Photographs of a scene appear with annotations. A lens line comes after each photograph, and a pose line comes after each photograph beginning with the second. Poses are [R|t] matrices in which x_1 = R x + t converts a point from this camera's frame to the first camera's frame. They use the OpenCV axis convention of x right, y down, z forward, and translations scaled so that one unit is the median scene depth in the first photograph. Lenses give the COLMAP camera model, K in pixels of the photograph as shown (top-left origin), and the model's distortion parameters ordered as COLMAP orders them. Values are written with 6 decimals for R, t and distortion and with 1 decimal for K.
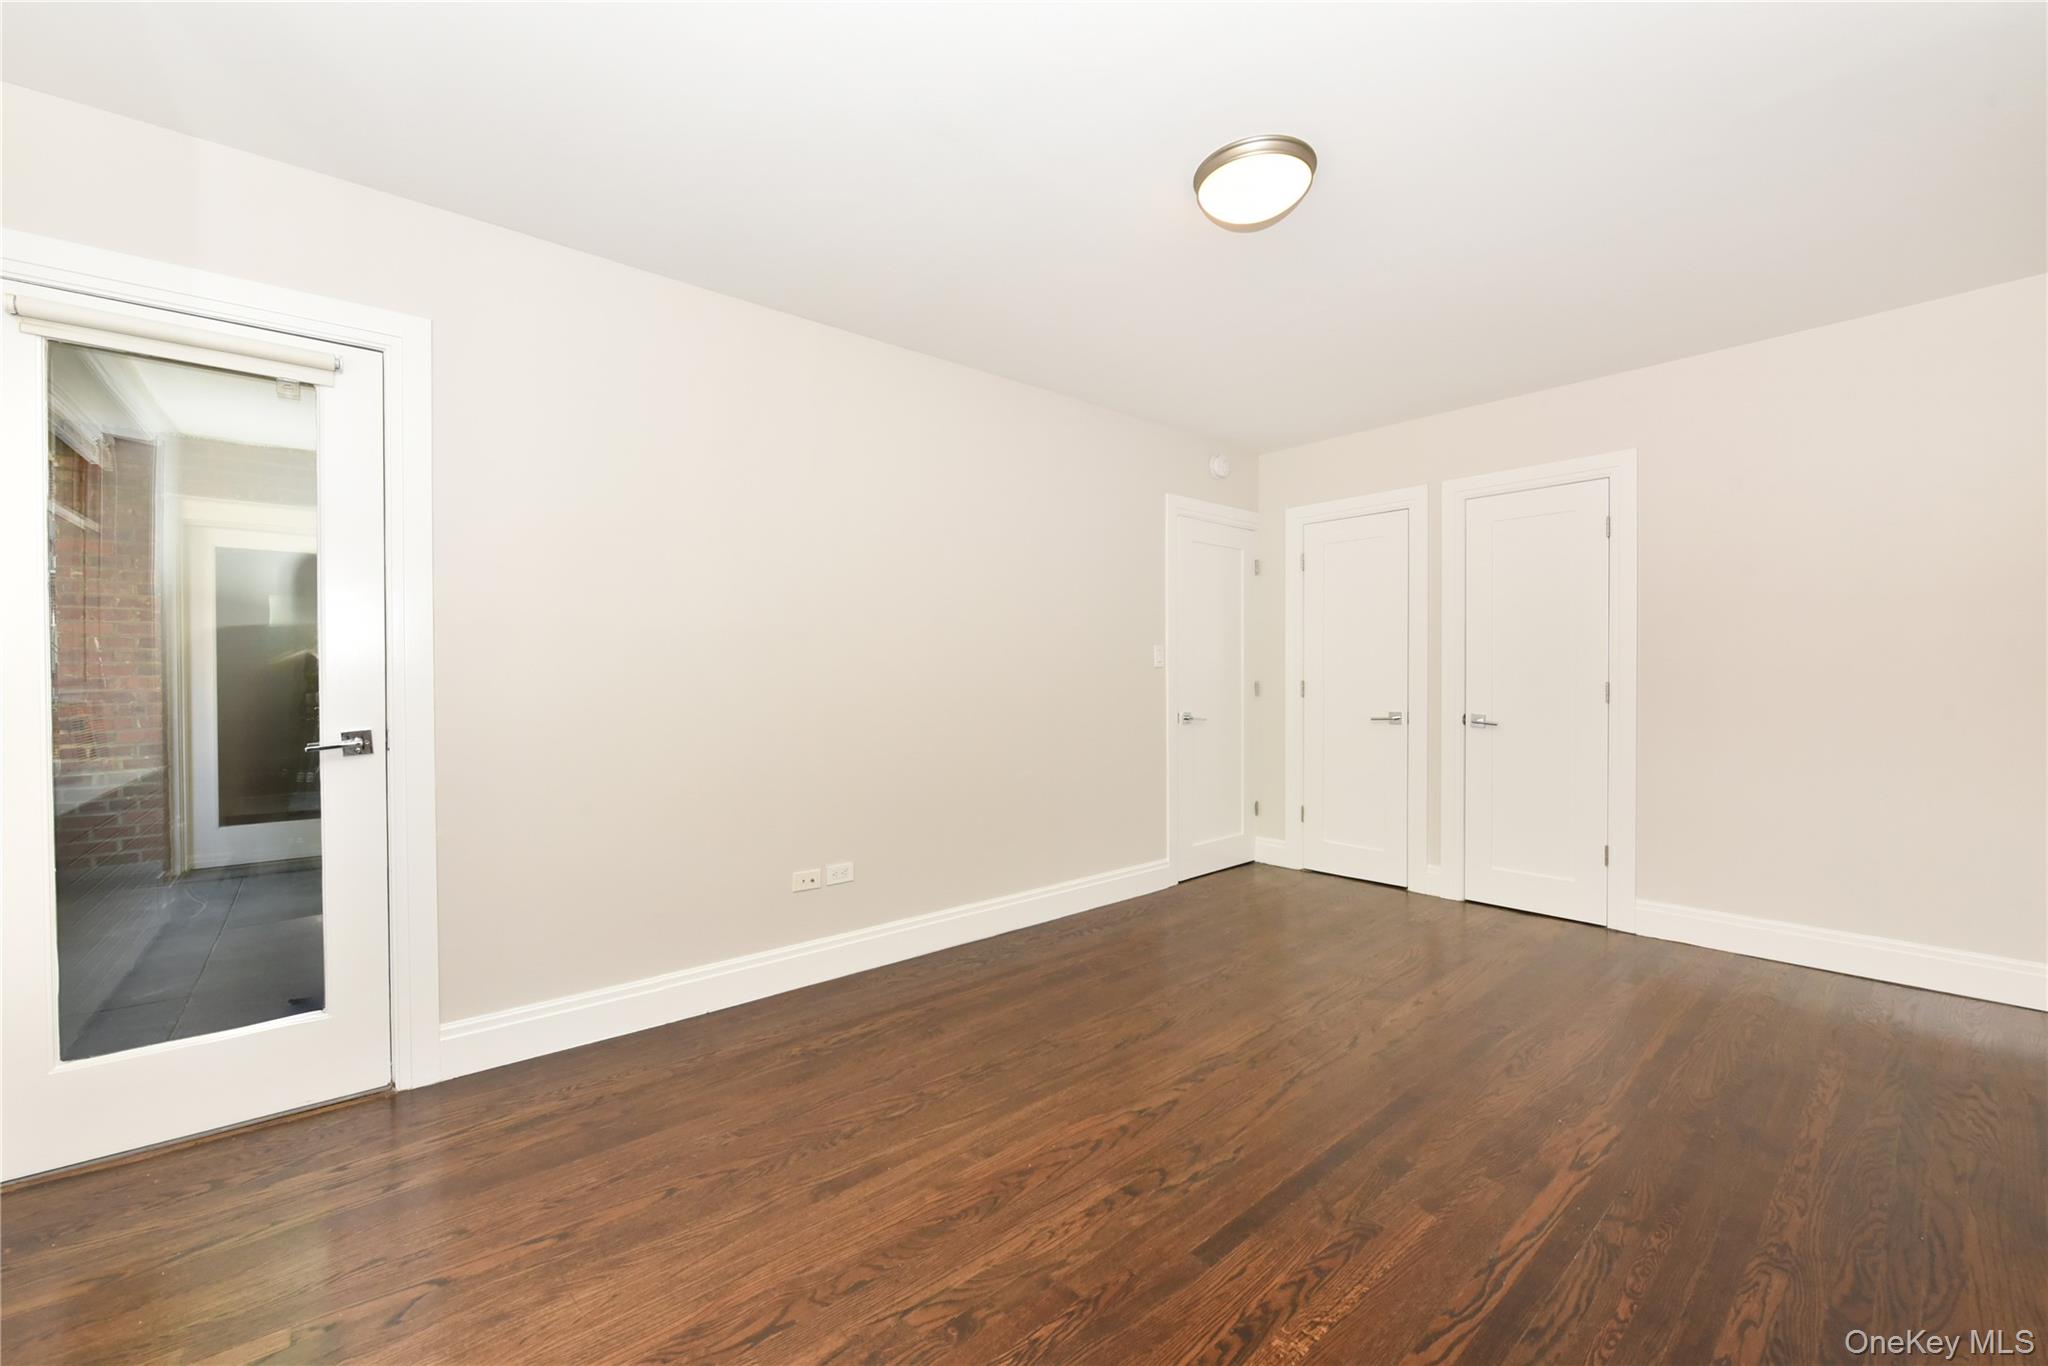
lens RADIAL K [[843.4, 0, 1024.0], [0, 843.4, 673.3], [0, 0, 1]] dist [-0.015887, -0.000368]
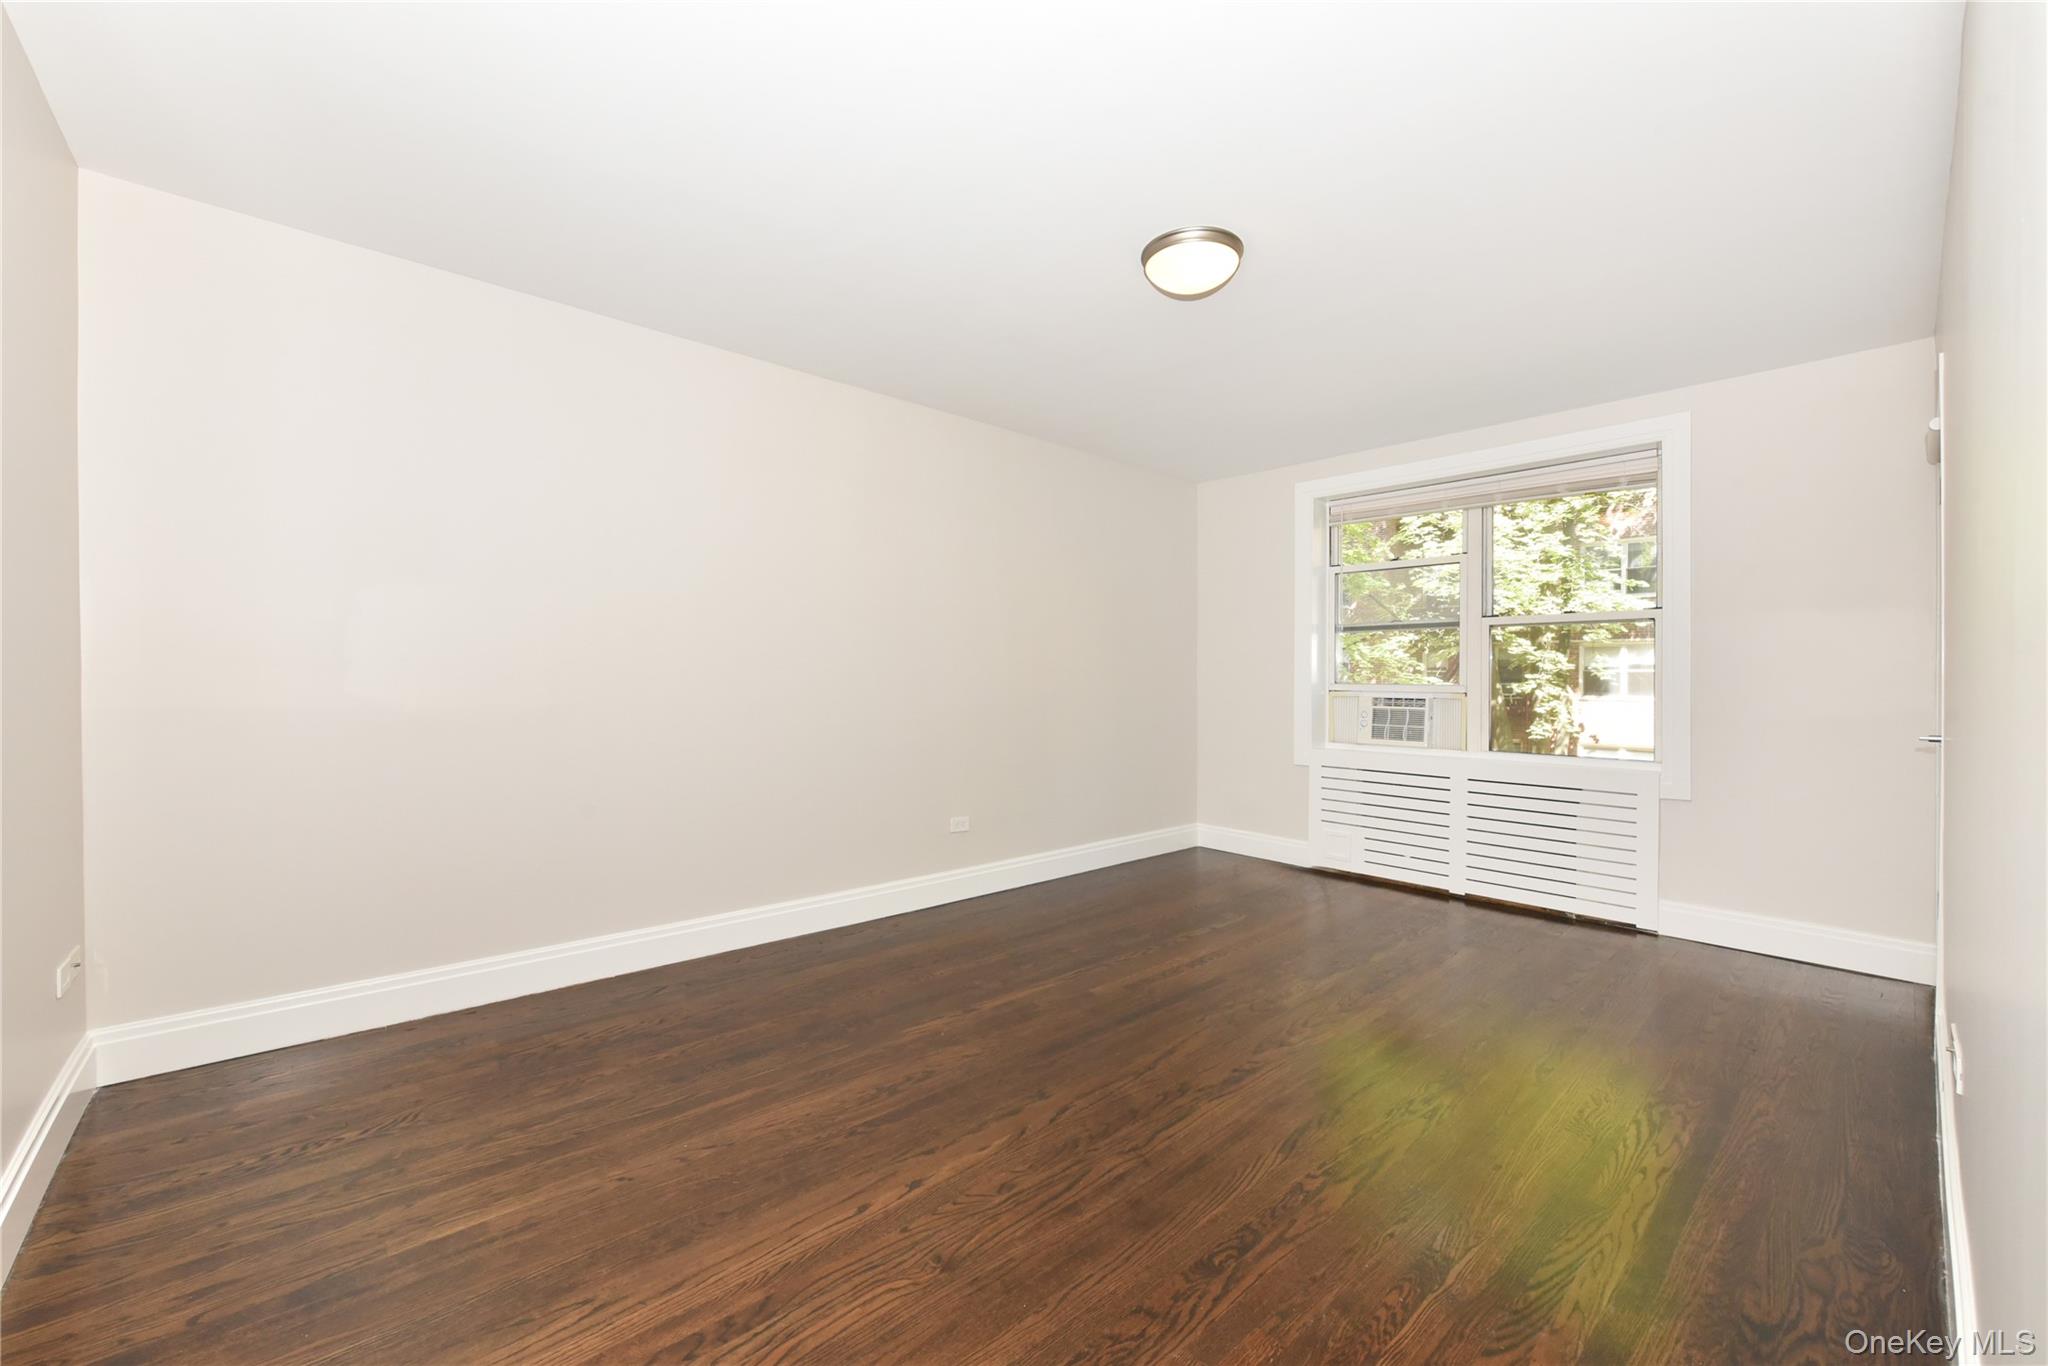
lens RADIAL K [[843.4, 0, 1019.9], [0, 843.4, 682.7], [0, 0, 1]] dist [-0.015887, -0.000368]
pose [[-0.999835, -0.001983, -0.018032, 0.572260], [-0.002131, 0.999964, 0.008177, 0.001793], [0.018015, 0.008214, -0.999804, 2.341129]]
